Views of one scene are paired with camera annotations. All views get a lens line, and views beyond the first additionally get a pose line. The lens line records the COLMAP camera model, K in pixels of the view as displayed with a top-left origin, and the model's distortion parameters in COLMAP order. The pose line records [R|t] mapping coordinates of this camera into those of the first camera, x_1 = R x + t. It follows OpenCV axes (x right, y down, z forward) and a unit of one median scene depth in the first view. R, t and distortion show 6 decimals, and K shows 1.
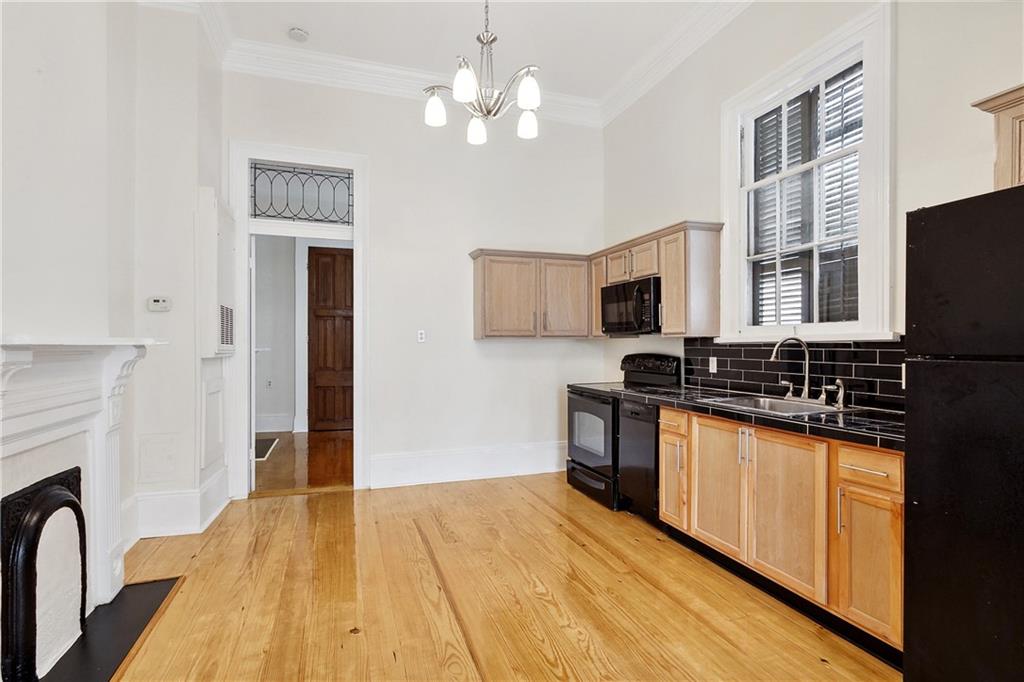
lens RADIAL K [[498.7, 0, 505.7], [0, 498.7, 348.5], [0, 0, 1]] dist [-0.001318, -0.000071]
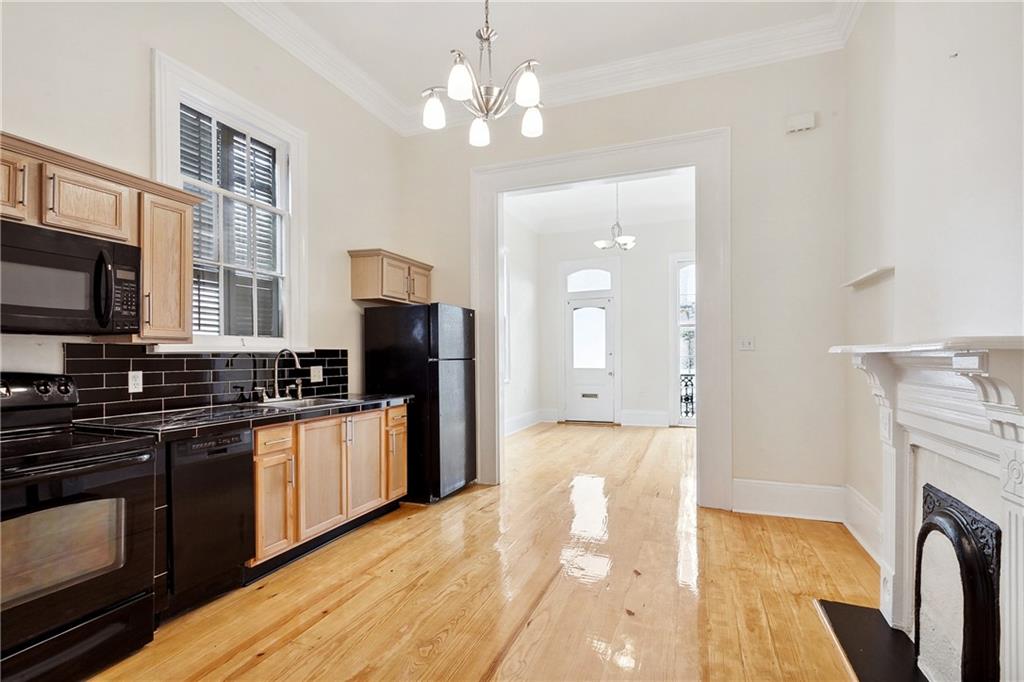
lens RADIAL K [[498.7, 0, 505.7], [0, 498.7, 348.5], [0, 0, 1]] dist [-0.001318, -0.000071]
pose [[-0.770244, 0.012048, 0.637636, -0.623569], [0.006951, 0.999921, -0.010497, -0.006523], [-0.637712, -0.003653, -0.770267, 1.578816]]
